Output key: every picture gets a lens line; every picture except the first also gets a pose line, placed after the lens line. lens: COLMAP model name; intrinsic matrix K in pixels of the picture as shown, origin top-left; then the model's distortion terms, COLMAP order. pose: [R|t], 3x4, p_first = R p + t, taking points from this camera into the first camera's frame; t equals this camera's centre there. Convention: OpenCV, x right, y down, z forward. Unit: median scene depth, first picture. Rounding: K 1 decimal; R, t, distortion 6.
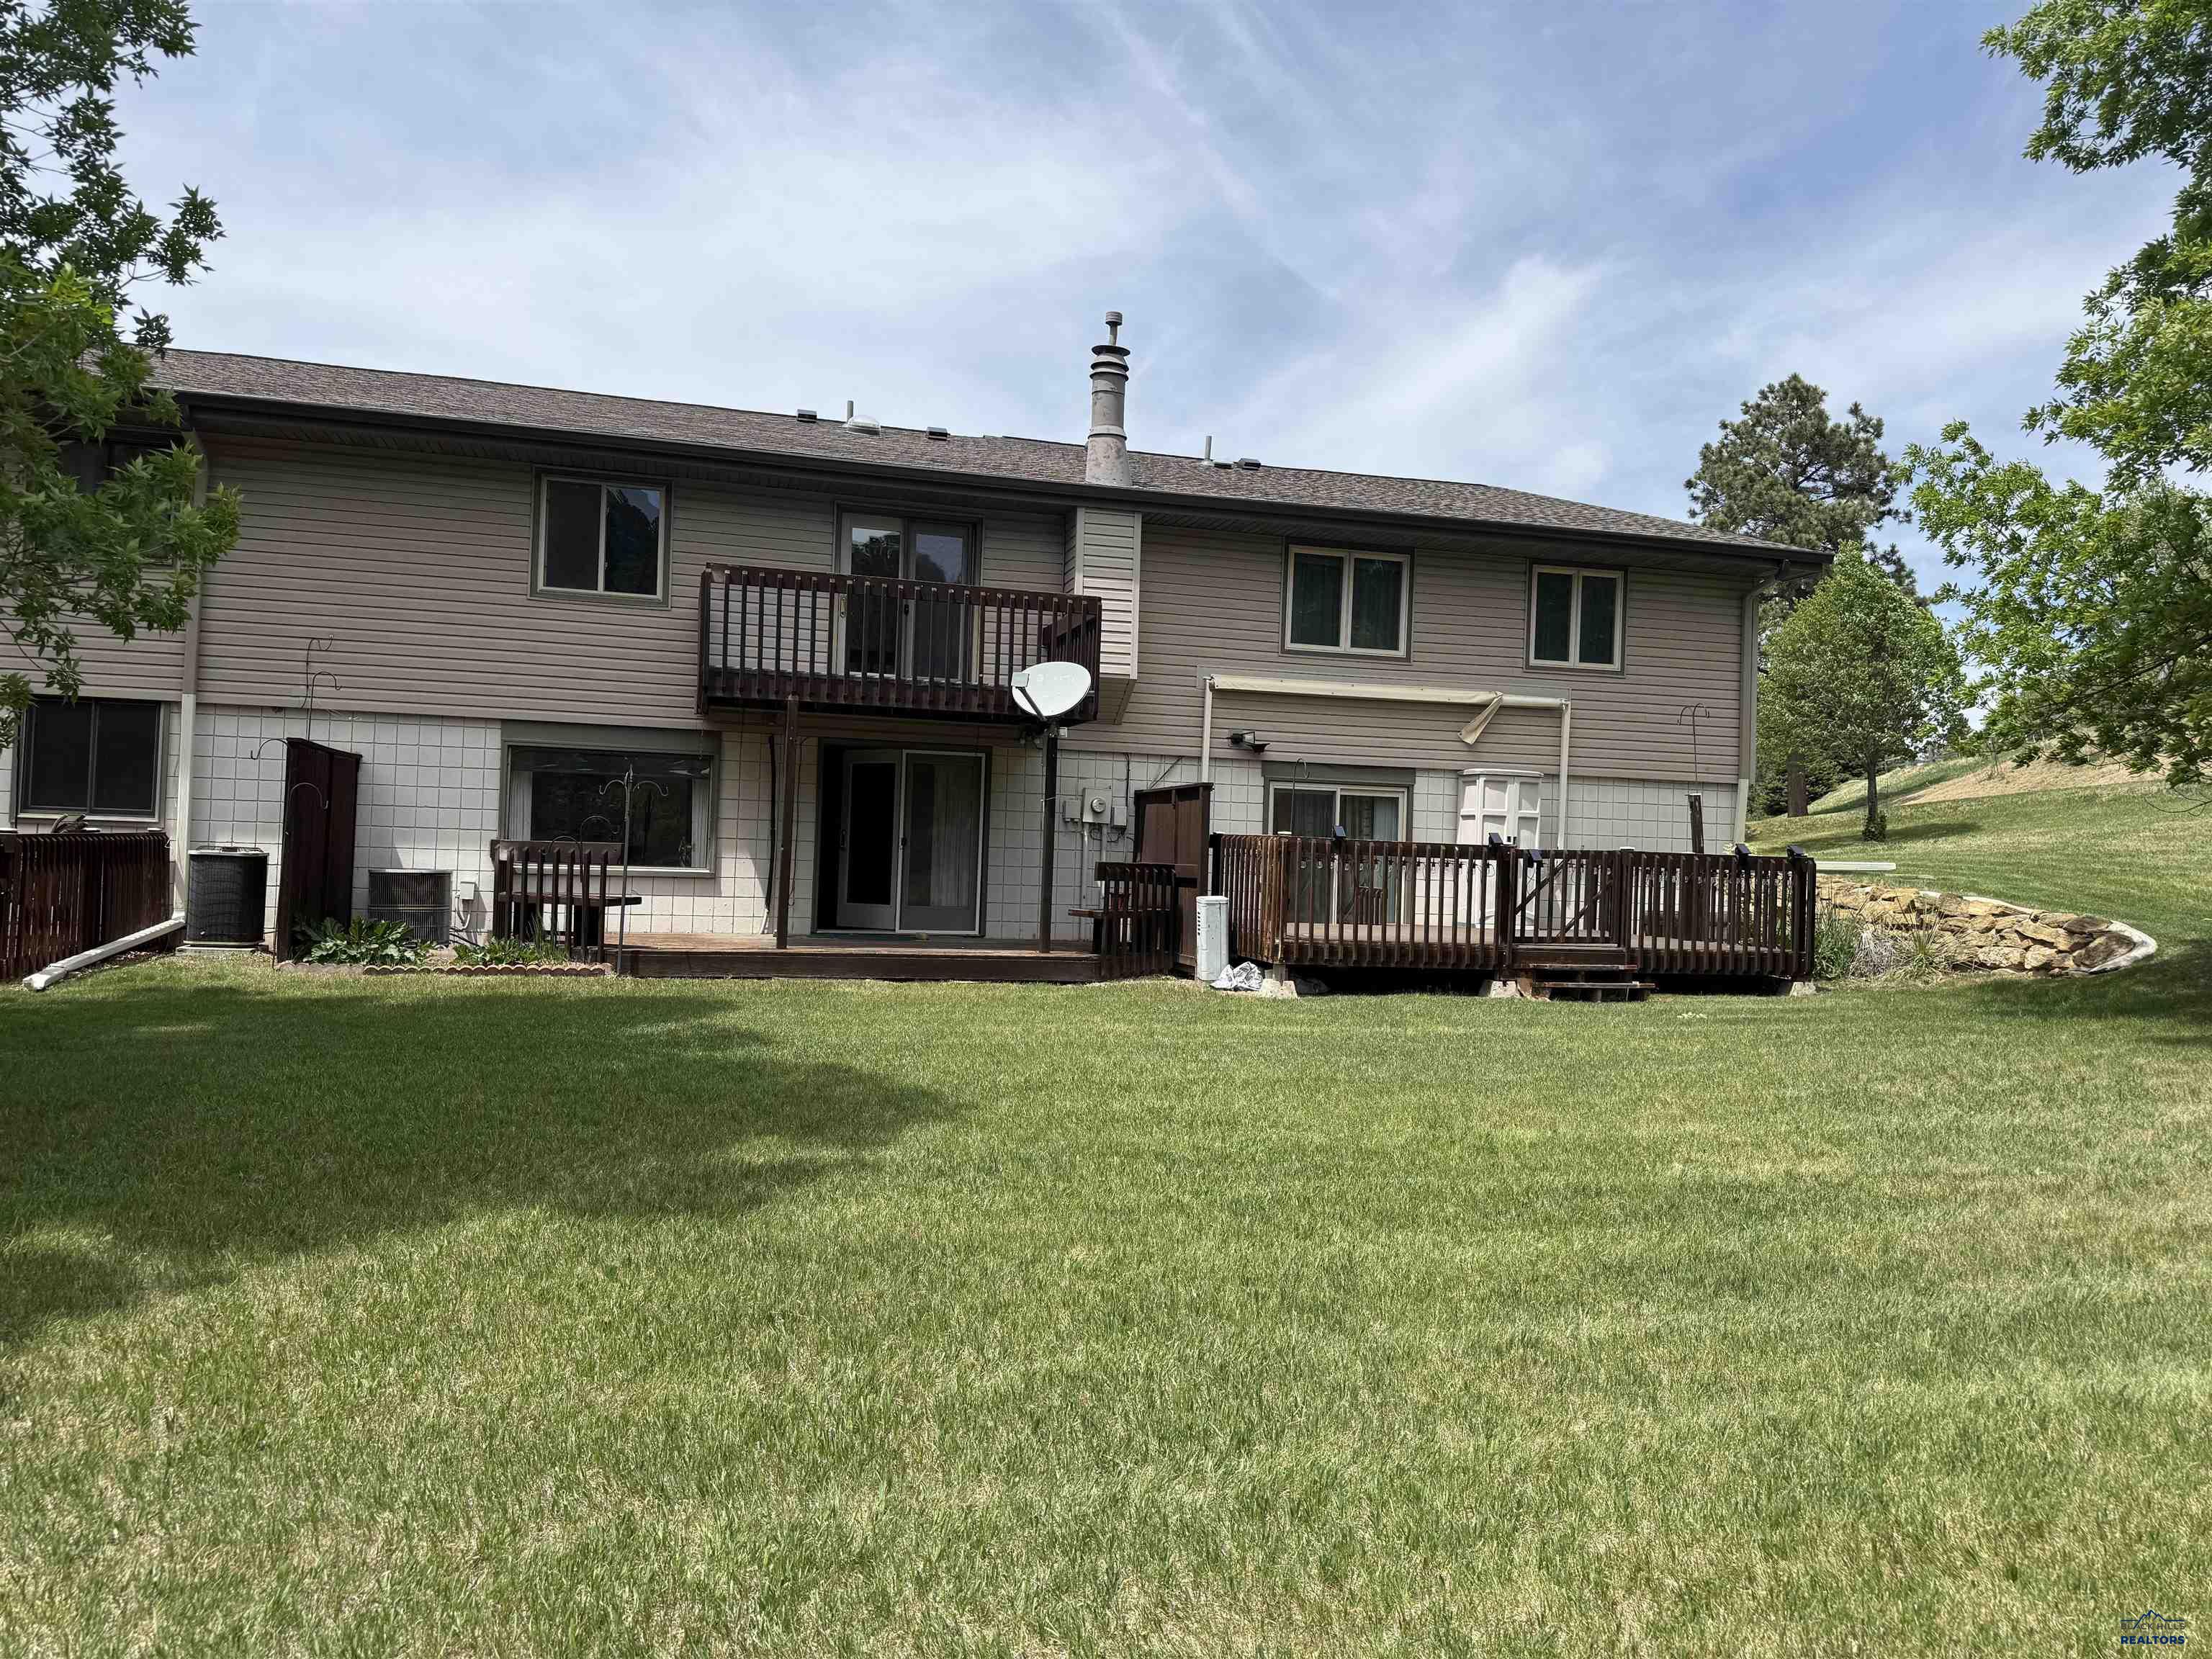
lens RADIAL K [[1540.6, 0, 1109.2], [0, 1540.6, 823.4], [0, 0, 1]] dist [0.096776, -0.131658]
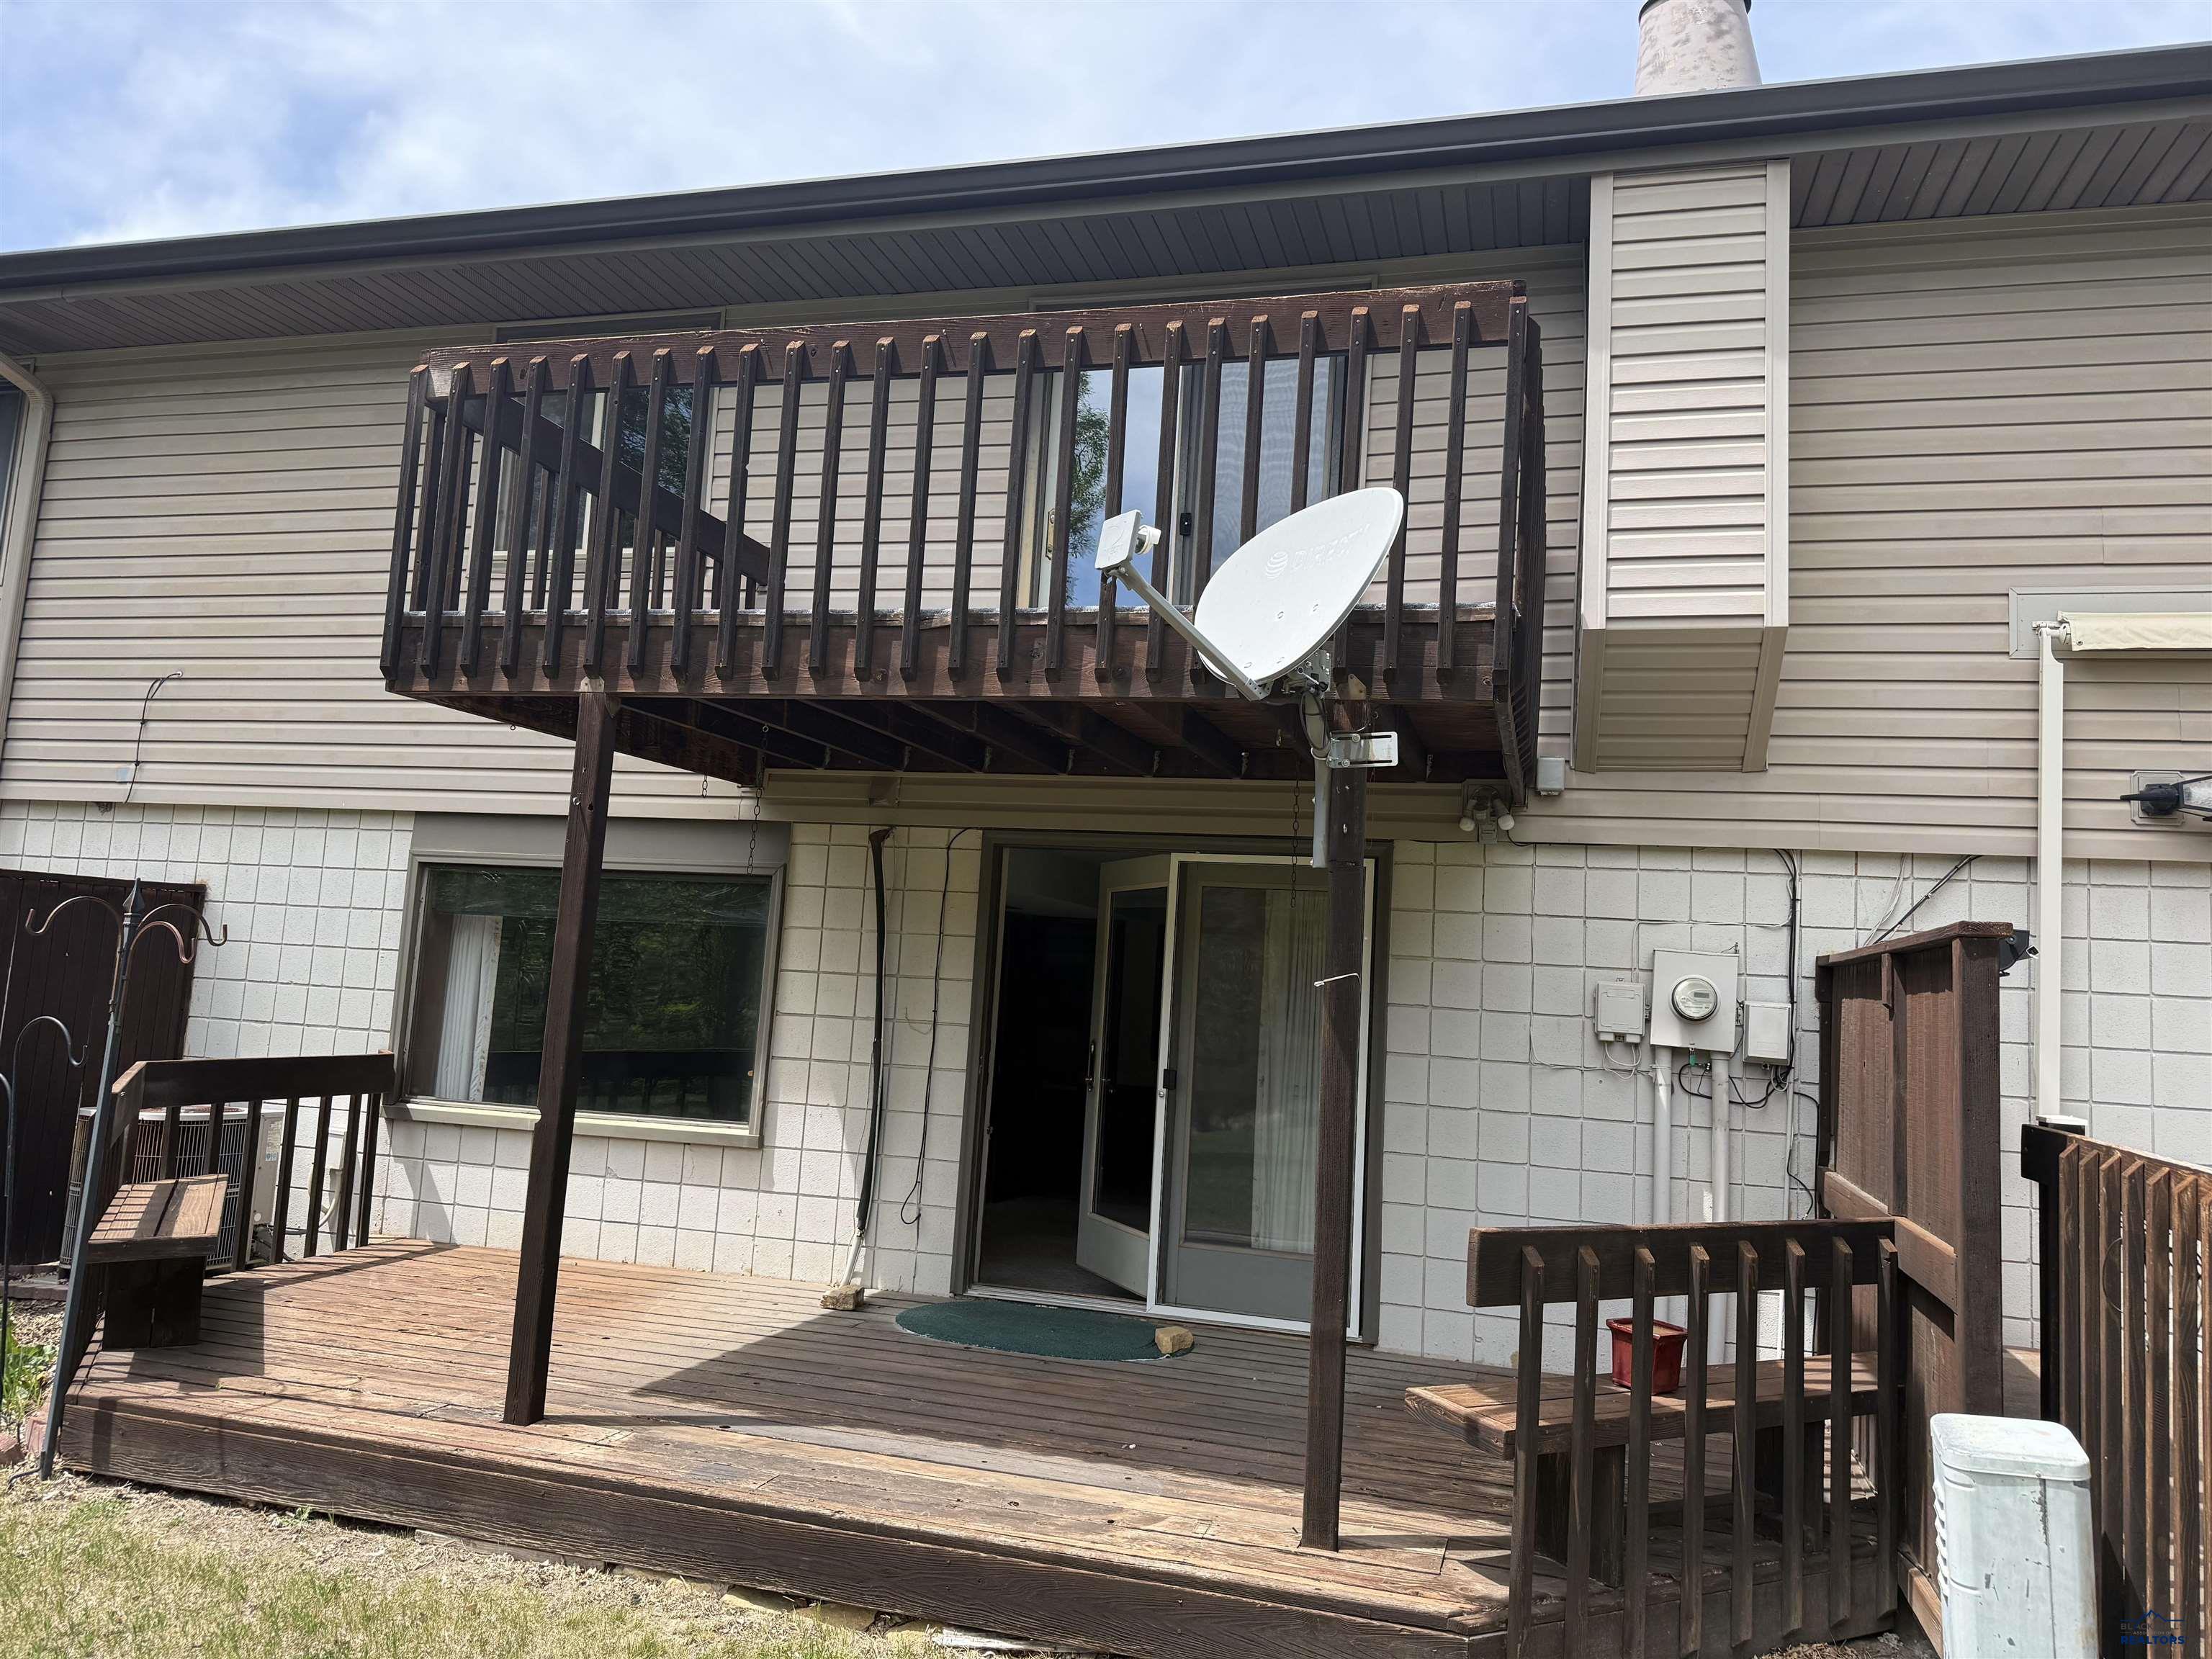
lens RADIAL K [[1540.6, 0, 1109.2], [0, 1540.6, 823.4], [0, 0, 1]] dist [0.096776, -0.131658]
pose [[0.860417, -0.039073, -0.508090, 0.062047], [-0.015856, 0.994520, -0.103333, -0.012876], [0.509344, 0.096966, 0.855083, 0.631236]]
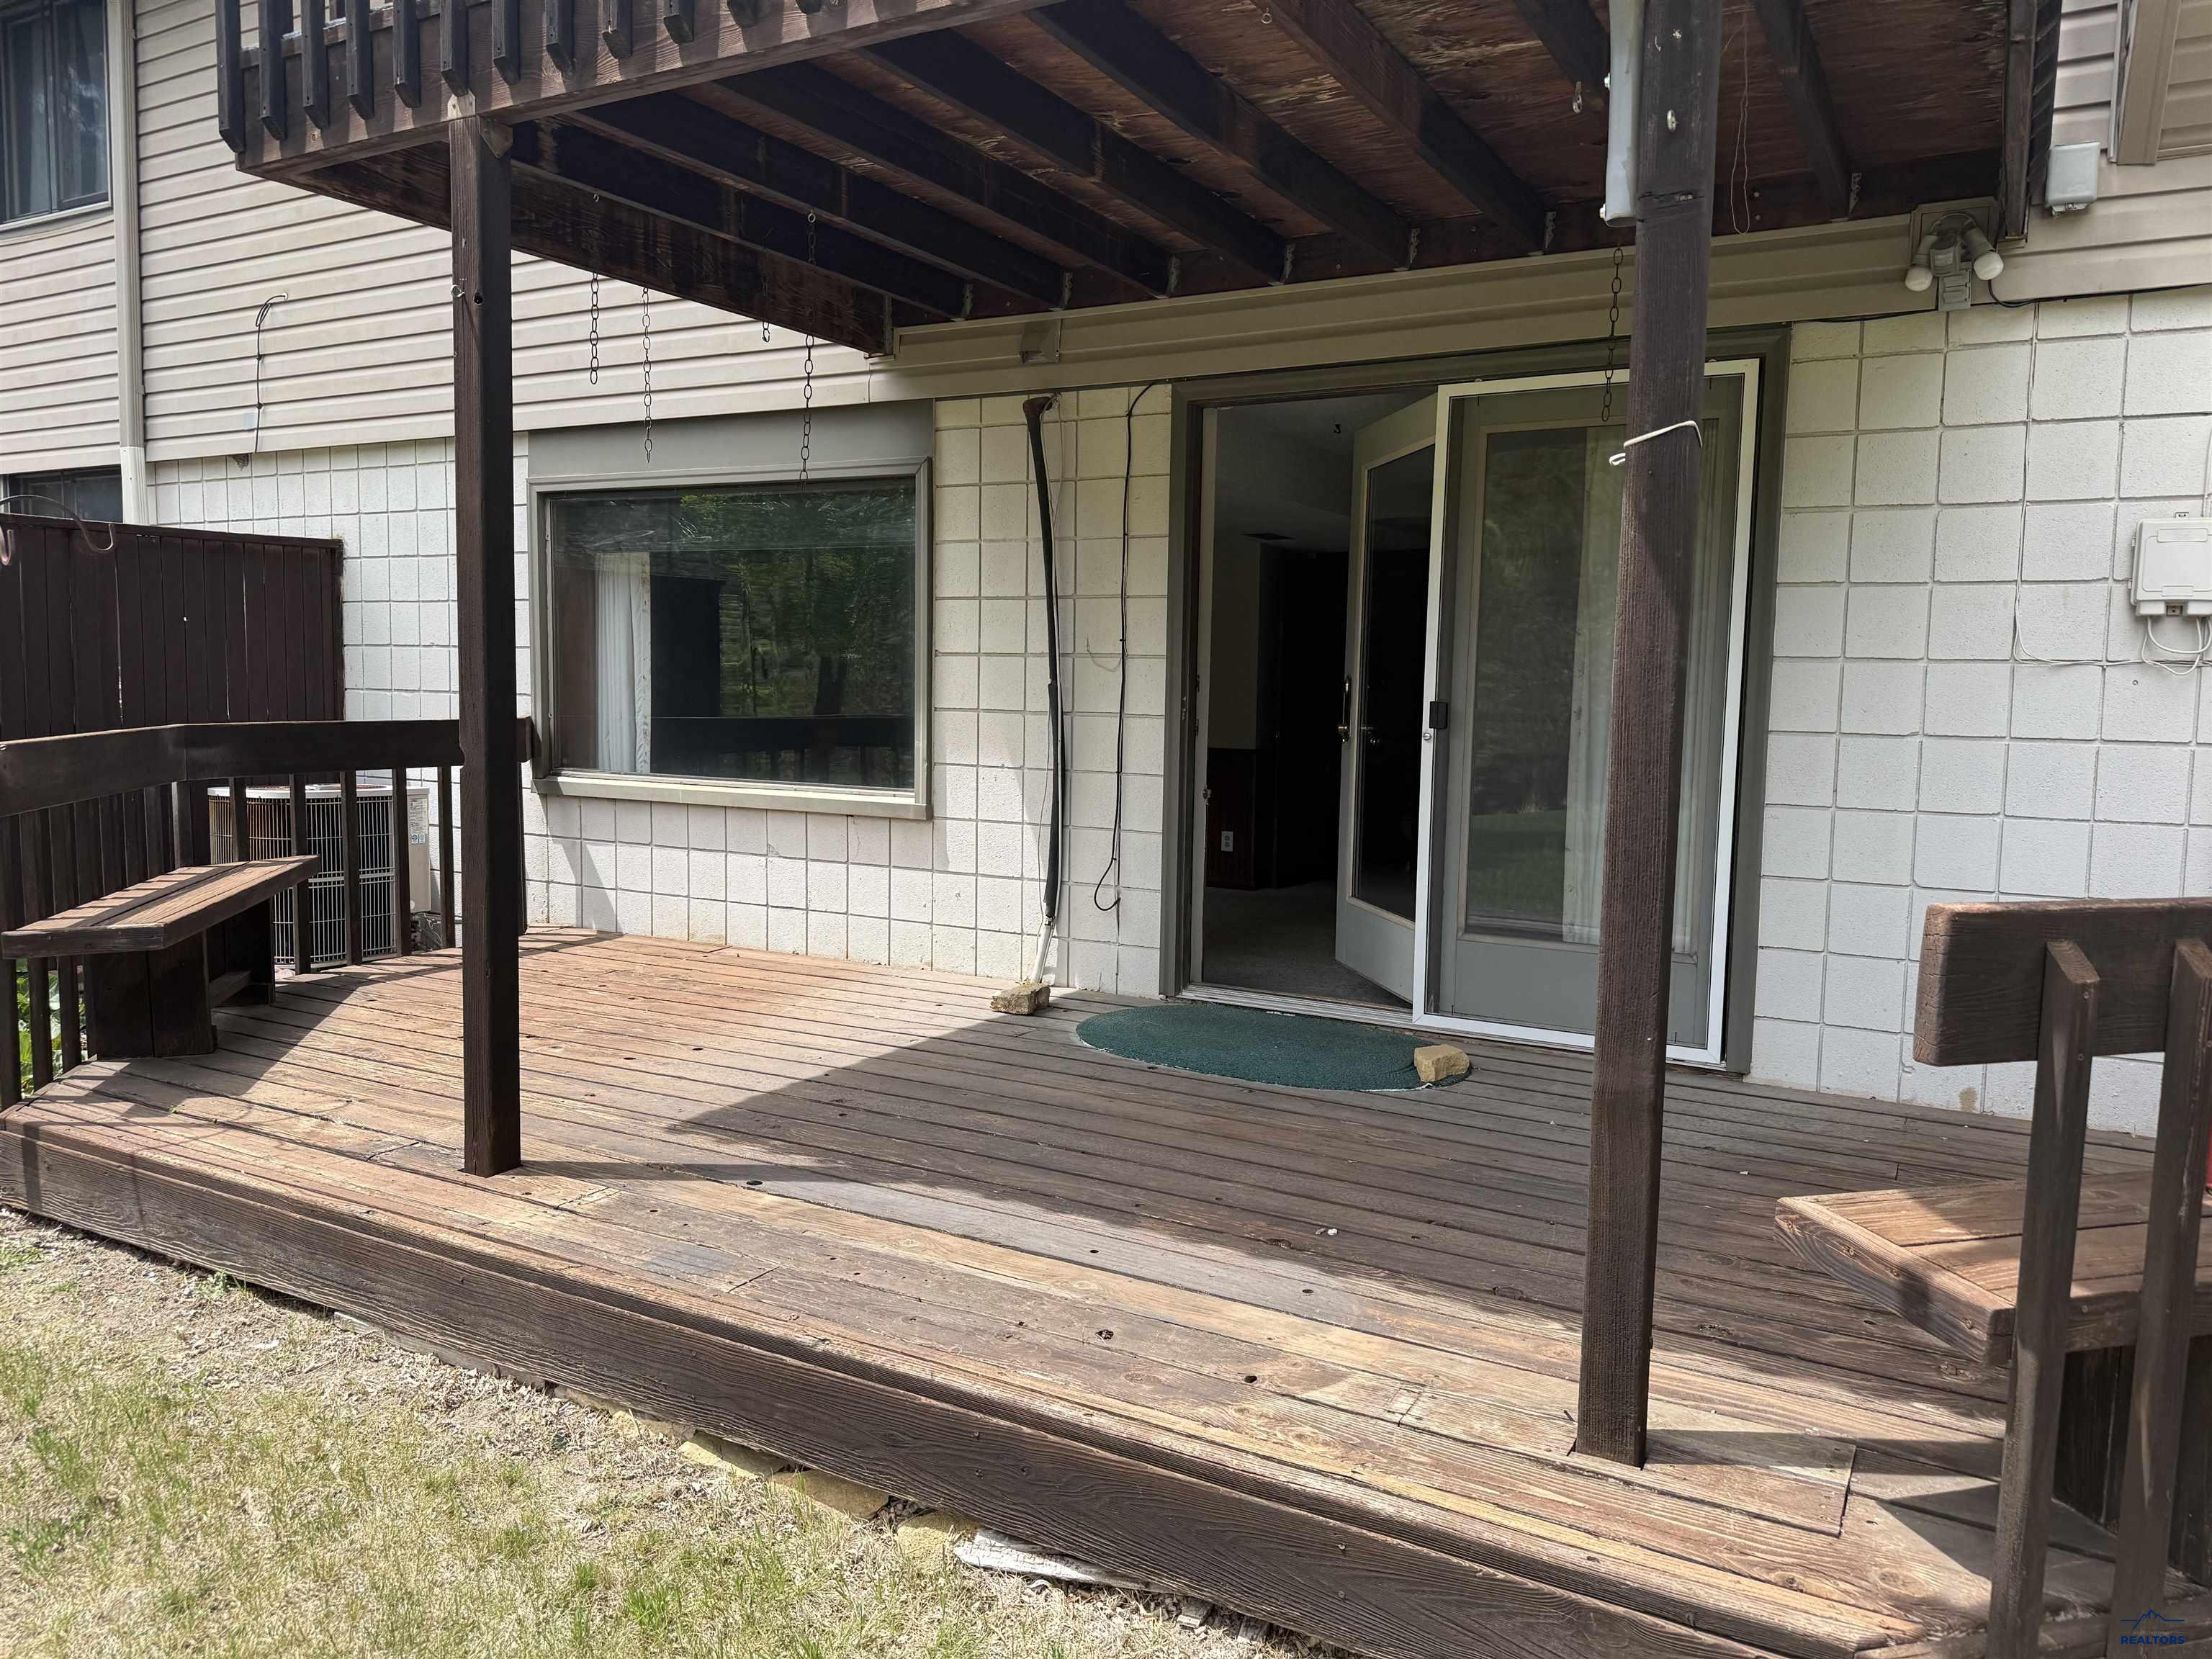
lens RADIAL K [[1540.6, 0, 1109.2], [0, 1540.6, 823.4], [0, 0, 1]] dist [0.096776, -0.131658]
pose [[0.719636, 0.044748, -0.692908, 0.024045], [0.025337, 0.995564, 0.090607, 0.004417], [0.693889, -0.082761, 0.715310, 0.740495]]
